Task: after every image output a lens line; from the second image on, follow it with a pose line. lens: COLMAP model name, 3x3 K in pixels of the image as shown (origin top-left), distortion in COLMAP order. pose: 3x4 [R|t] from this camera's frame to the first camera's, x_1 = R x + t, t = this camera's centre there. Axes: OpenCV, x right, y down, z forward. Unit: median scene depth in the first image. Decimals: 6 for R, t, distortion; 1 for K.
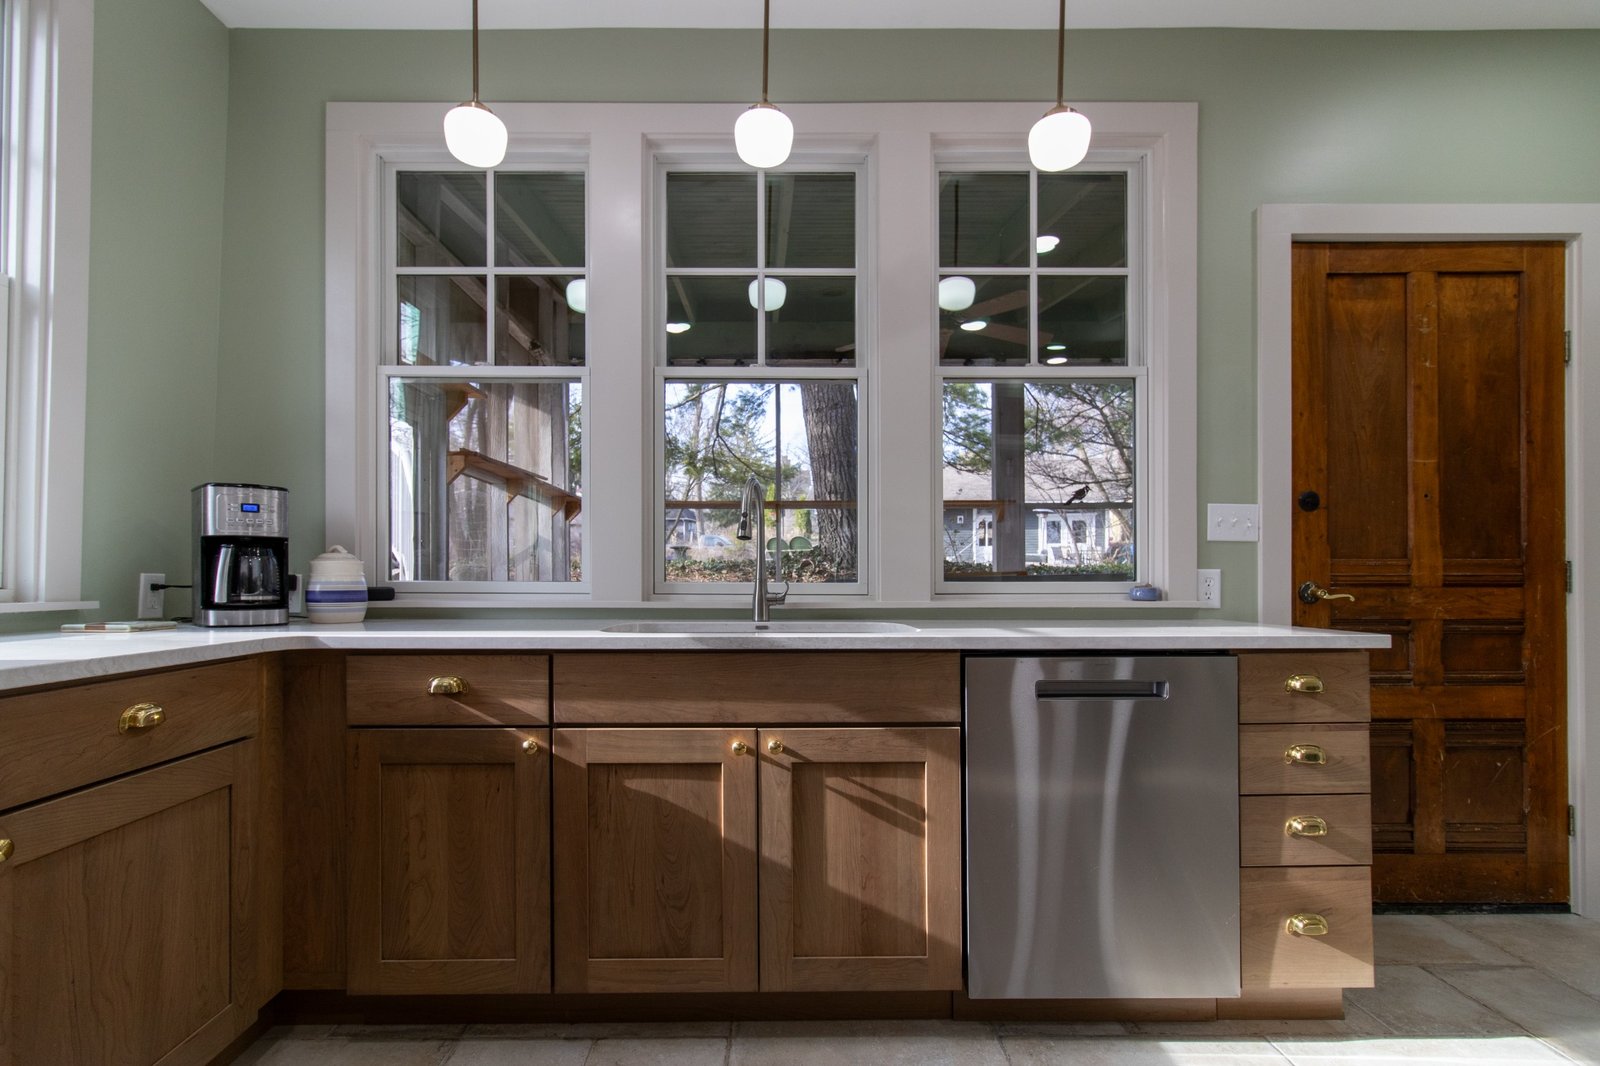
lens RADIAL K [[720.1, 0, 770.1], [0, 720.1, 579.8], [0, 0, 1]] dist [0.001807, 0.000035]
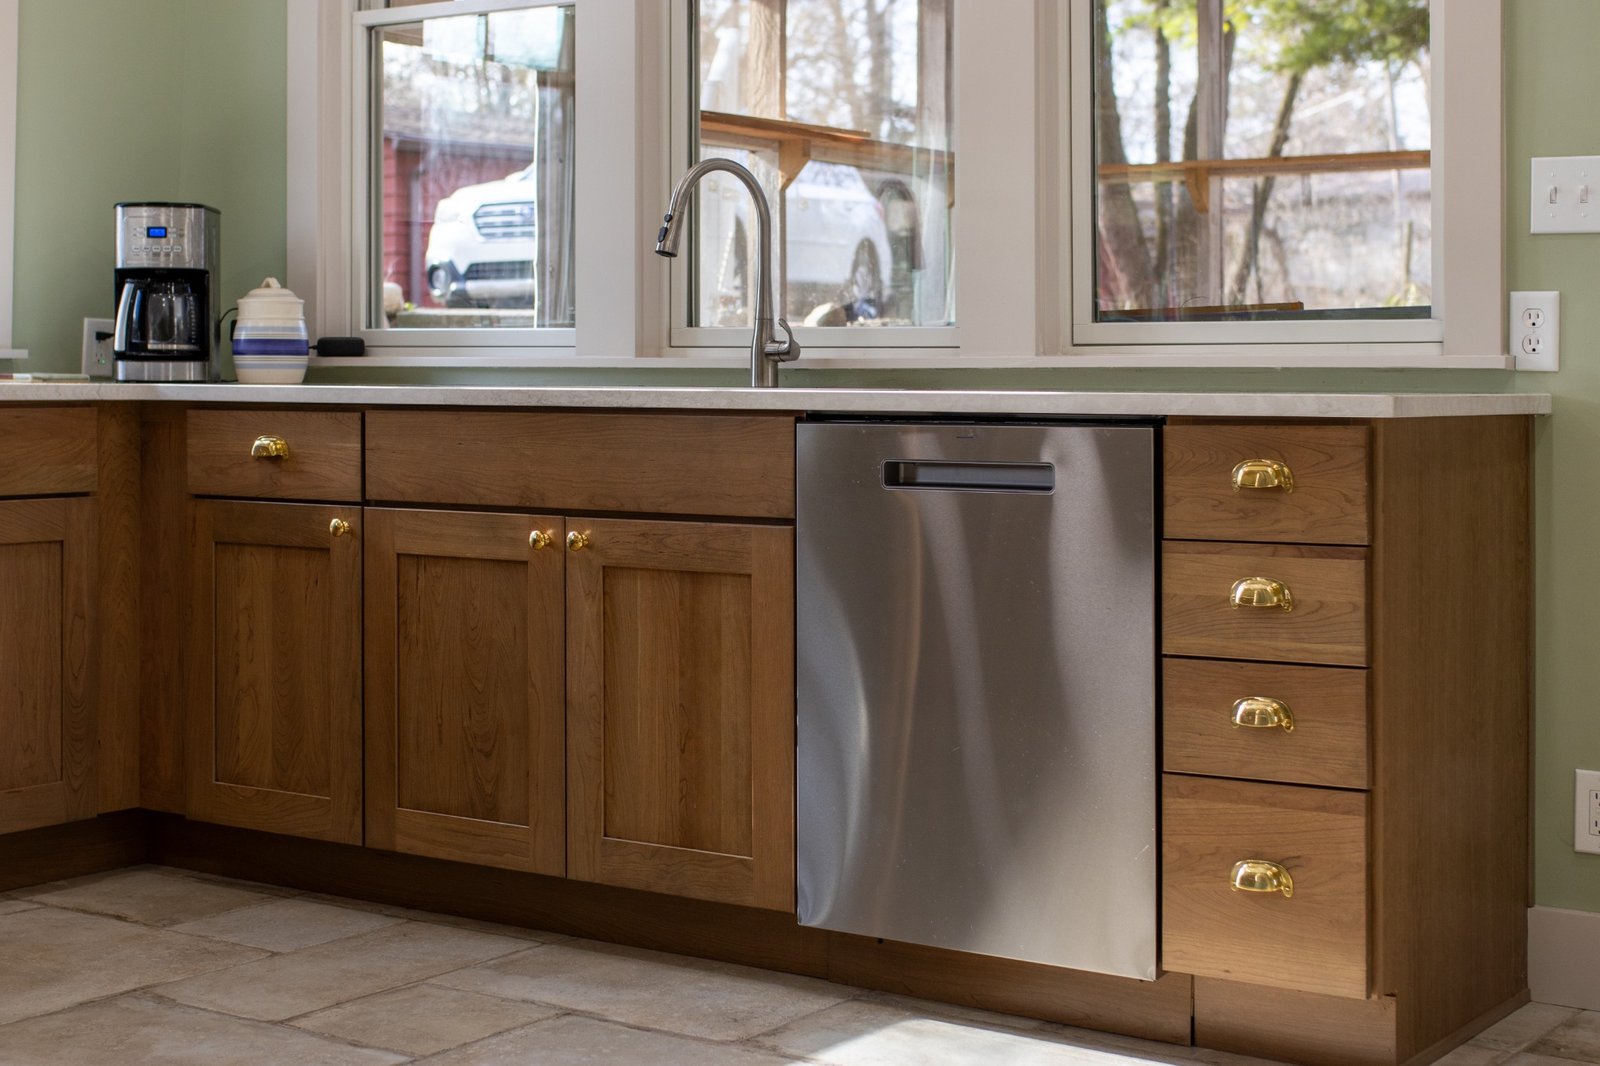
lens RADIAL K [[2409.1, 0, 871.3], [0, 2409.1, 344.3], [0, 0, 1]] dist [0.013786, 0.017686]
pose [[0.826352, -0.004084, -0.563139, 1.602853], [-0.001610, 0.999952, -0.009614, 0.053470], [0.563151, 0.008851, 0.826306, -0.841783]]
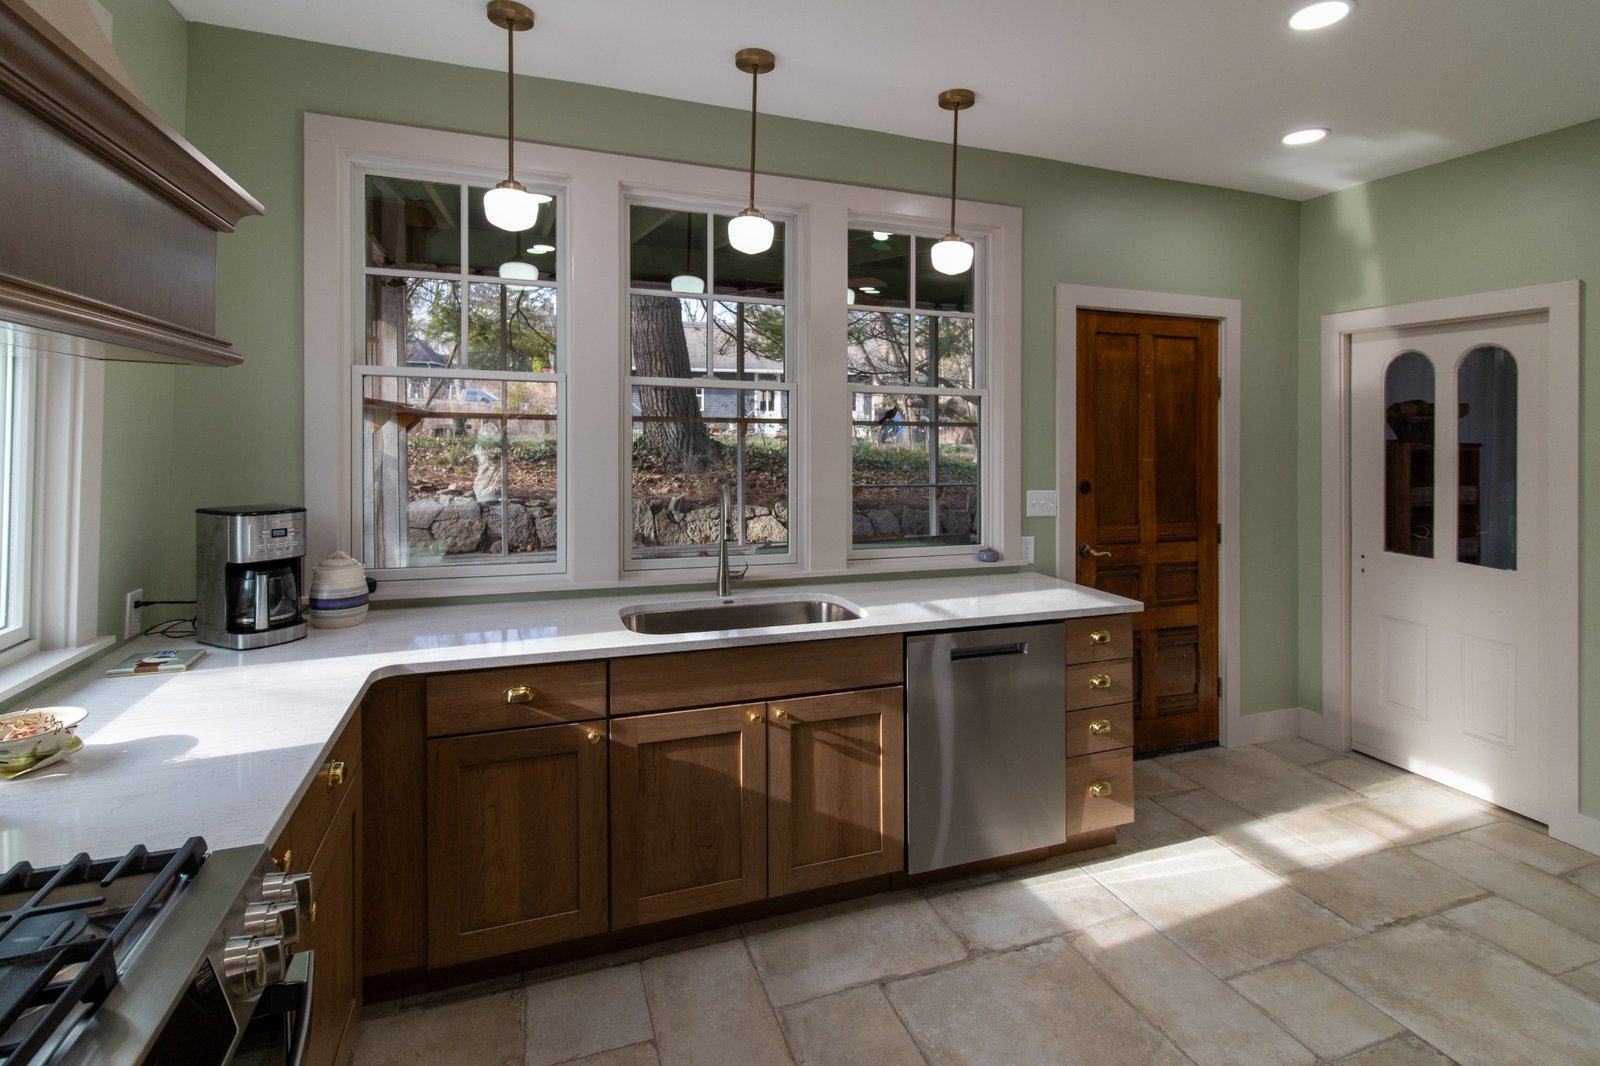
lens RADIAL K [[711.8, 0, 798.5], [0, 711.8, 456.8], [0, 0, 1]] dist [-0.000634, 0.000034]
pose [[0.948587, 0.003475, 0.316496, -0.377761], [-0.003943, 0.999992, 0.000838, -0.247374], [-0.316491, -0.002043, 0.948593, -0.267873]]
